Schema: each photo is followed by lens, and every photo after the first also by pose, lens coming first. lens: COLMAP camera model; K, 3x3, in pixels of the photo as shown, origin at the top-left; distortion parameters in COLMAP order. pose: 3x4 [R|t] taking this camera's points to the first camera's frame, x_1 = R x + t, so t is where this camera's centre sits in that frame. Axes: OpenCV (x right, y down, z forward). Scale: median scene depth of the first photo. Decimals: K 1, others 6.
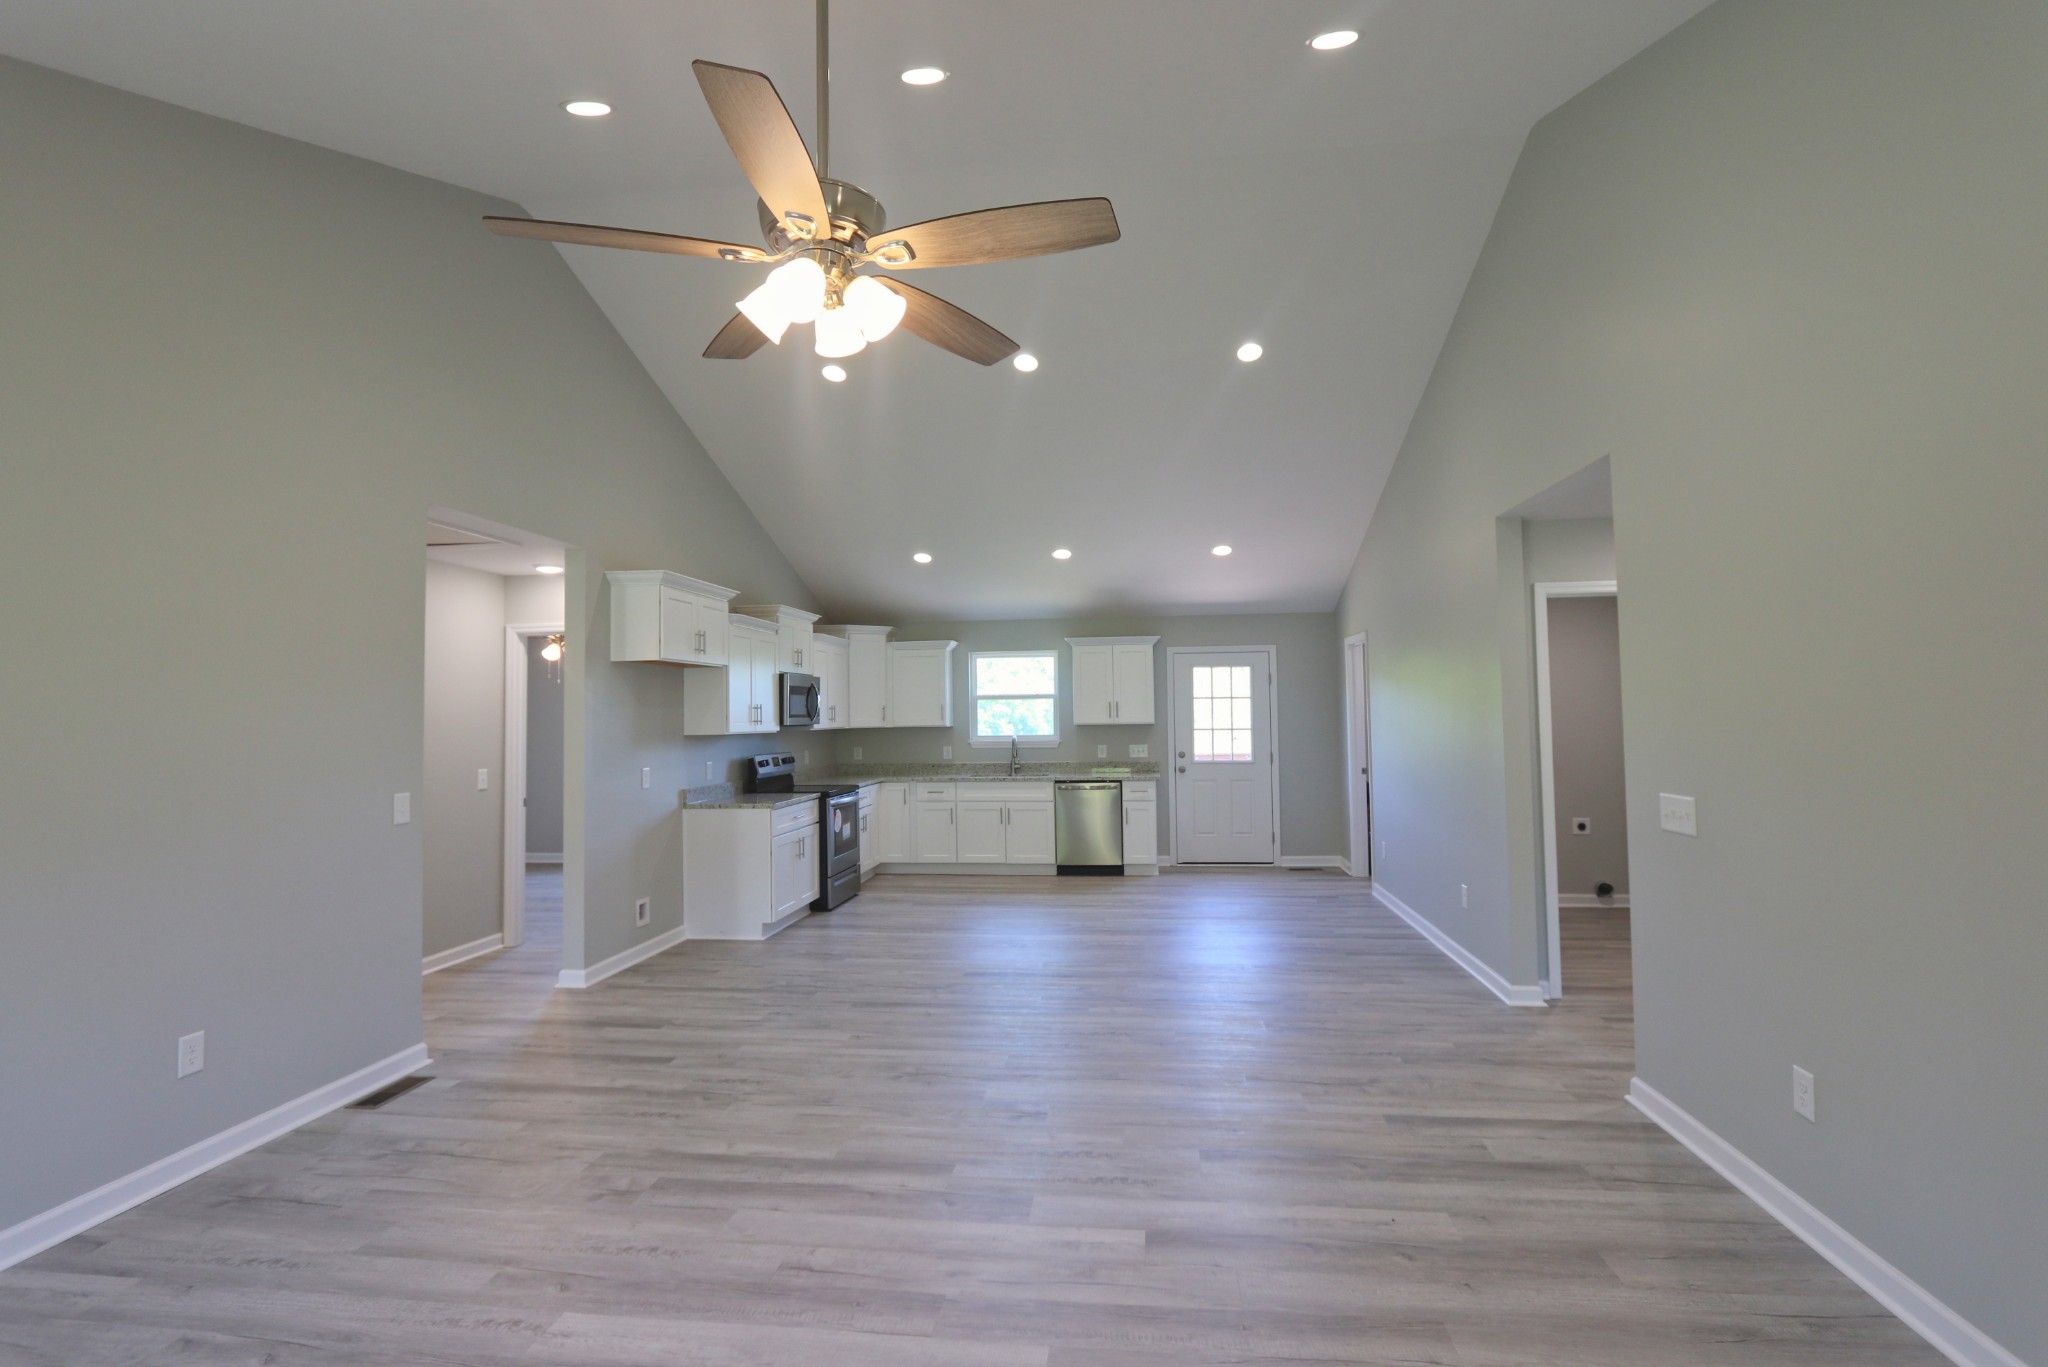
lens RADIAL K [[950.1, 0, 1030.8], [0, 950.1, 671.8], [0, 0, 1]] dist [-0.011122, -0.000425]
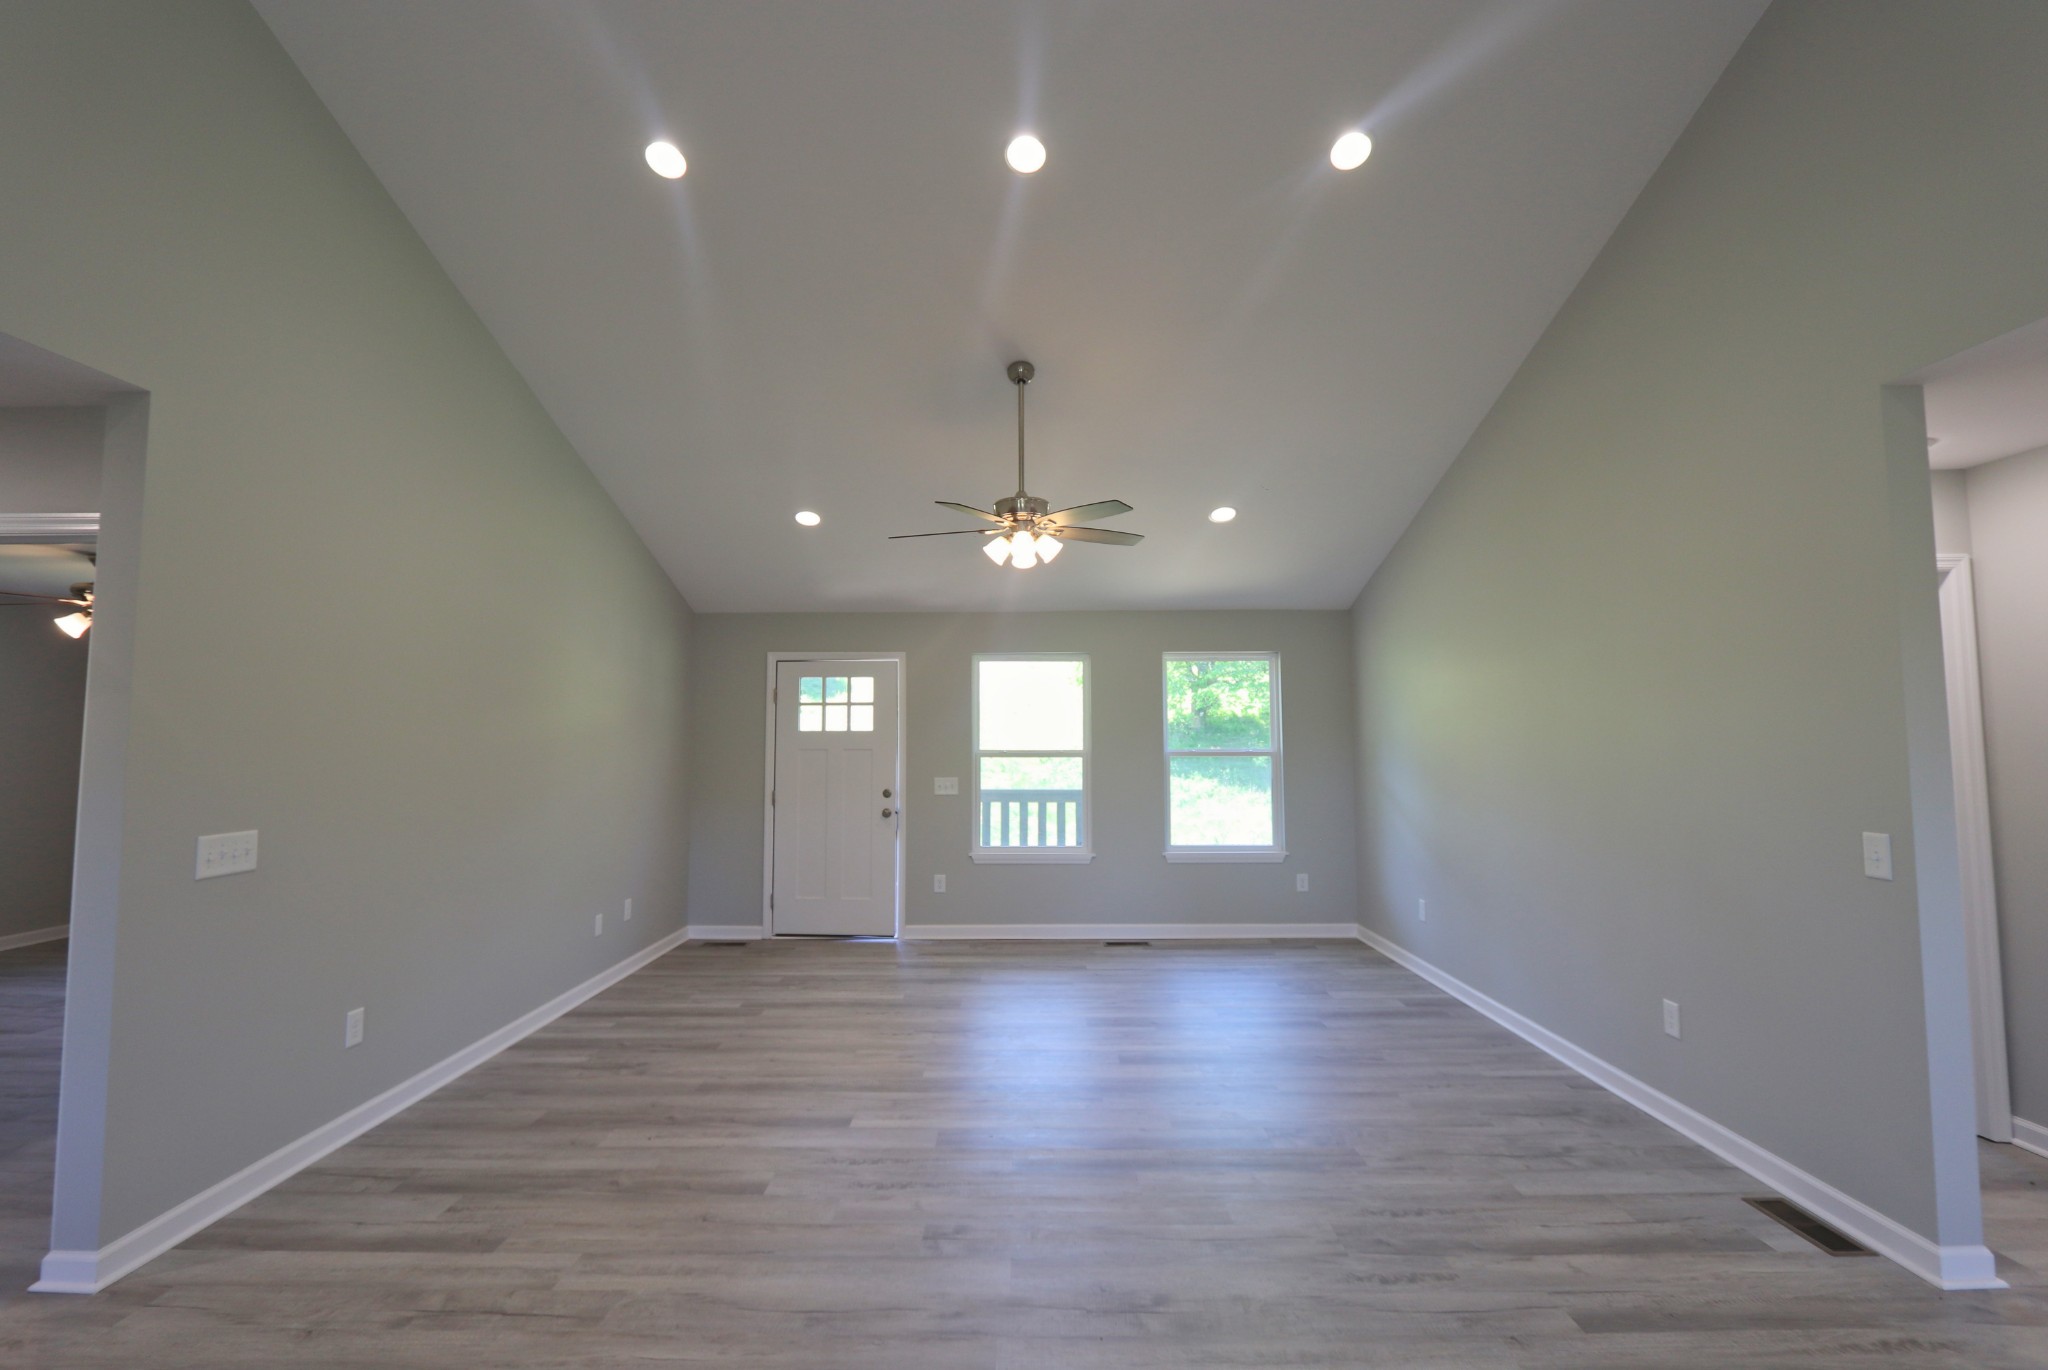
lens RADIAL K [[945.8, 0, 1031.6], [0, 945.8, 667.0], [0, 0, 1]] dist [-0.023284, 0.010469]
pose [[-0.991744, 0.006180, -0.128082, 0.011531], [0.022134, 0.992096, -0.123513, 0.042957], [0.126306, -0.125328, -0.984042, 0.865543]]
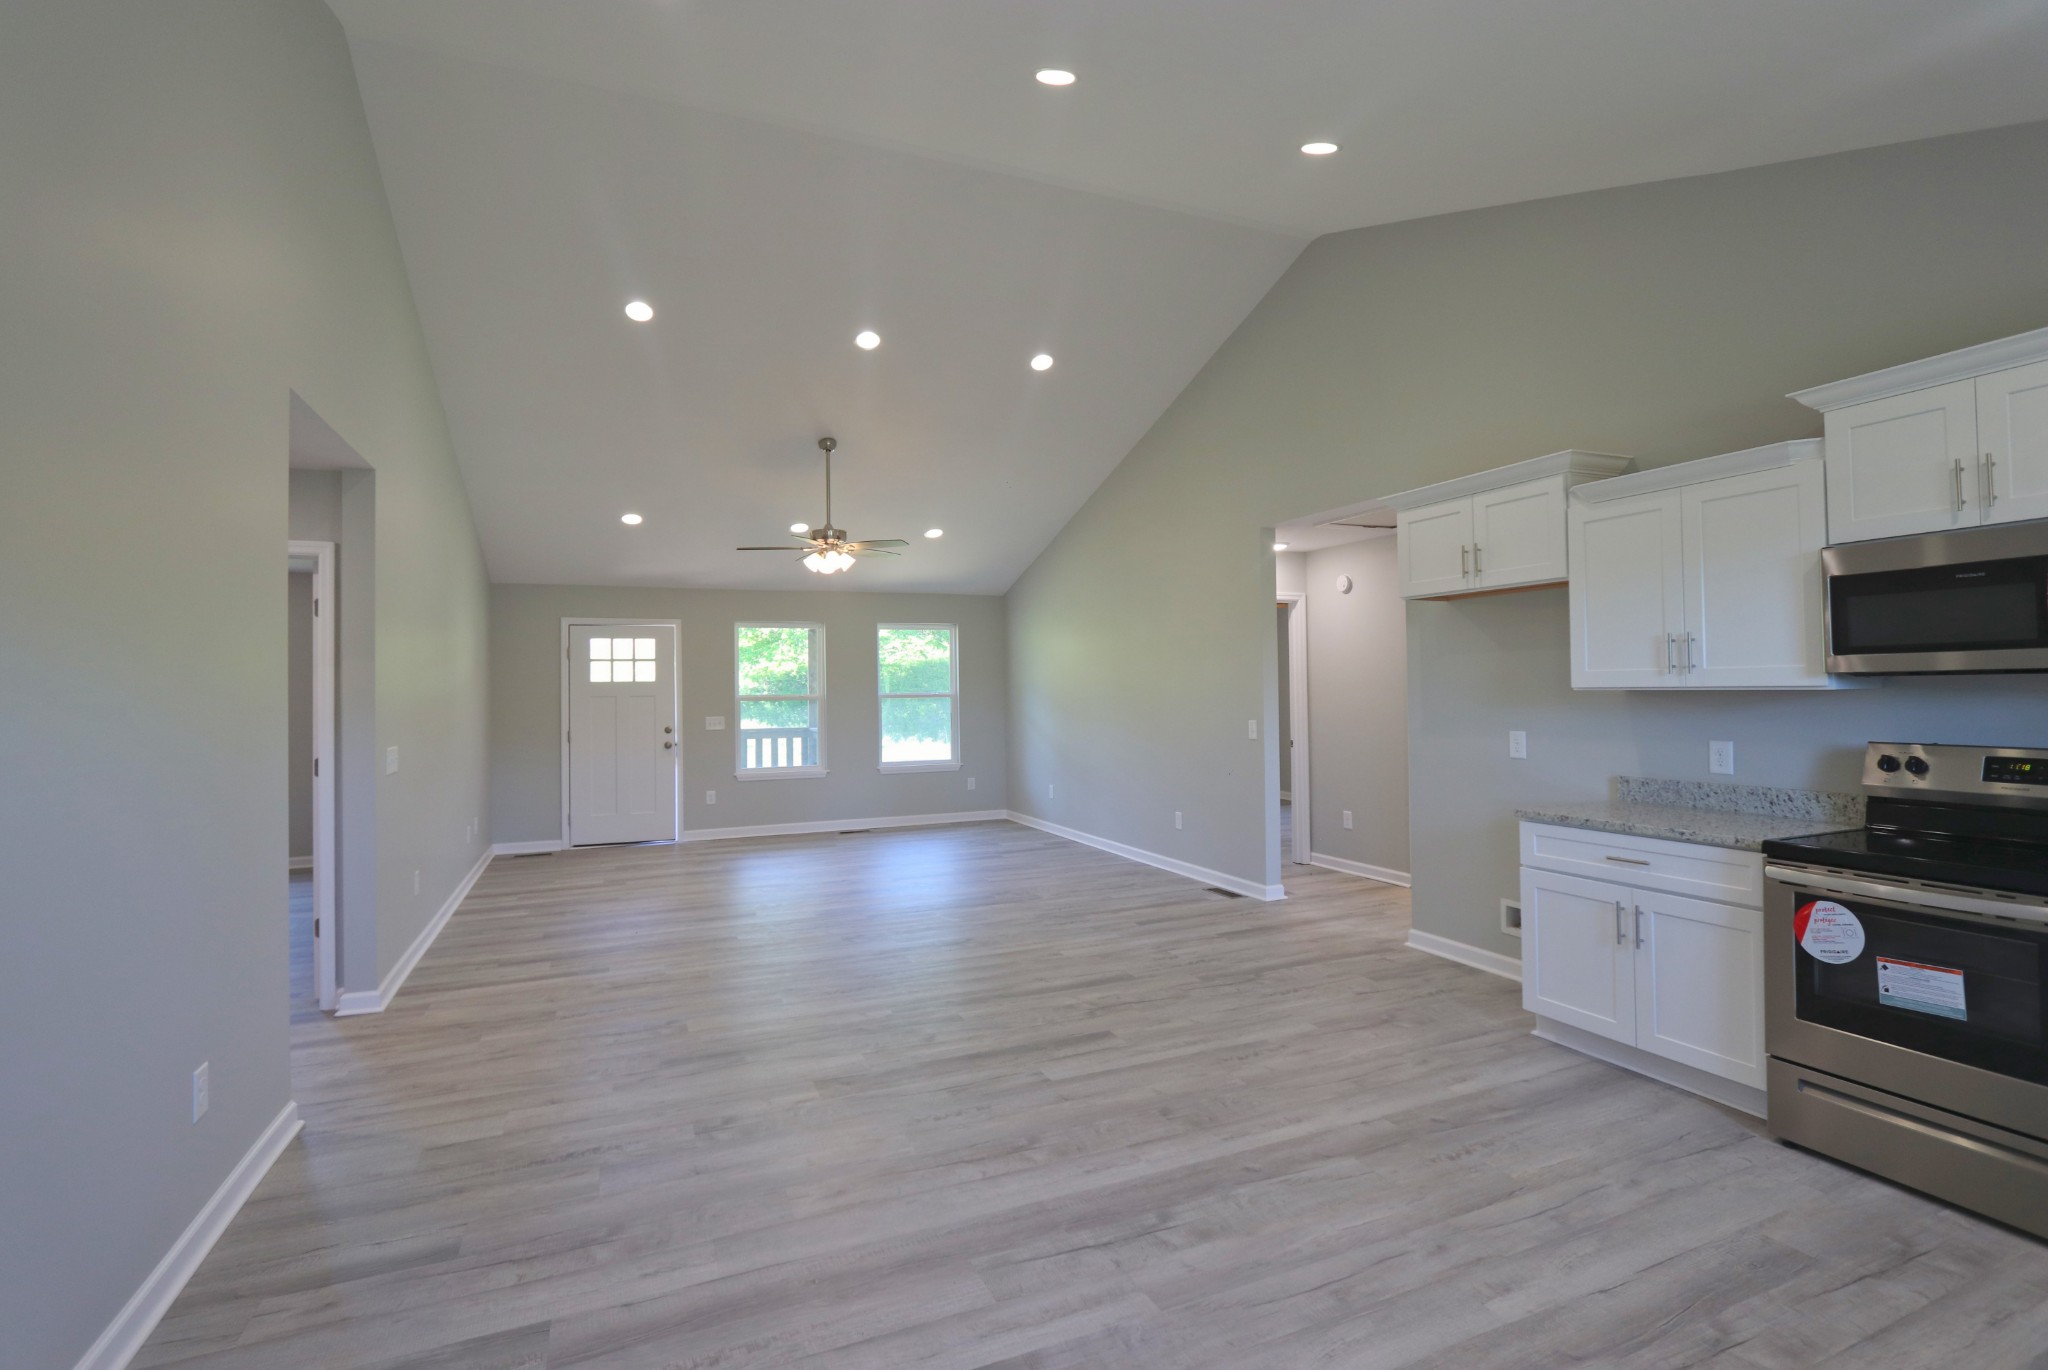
lens RADIAL K [[950.1, 0, 1030.8], [0, 950.1, 673.3], [0, 0, 1]] dist [-0.011122, -0.000425]
pose [[-0.855757, 0.016777, -0.517106, 0.255486], [0.049785, 0.997506, -0.050025, 0.059492], [0.514977, -0.068554, -0.854458, 1.174085]]
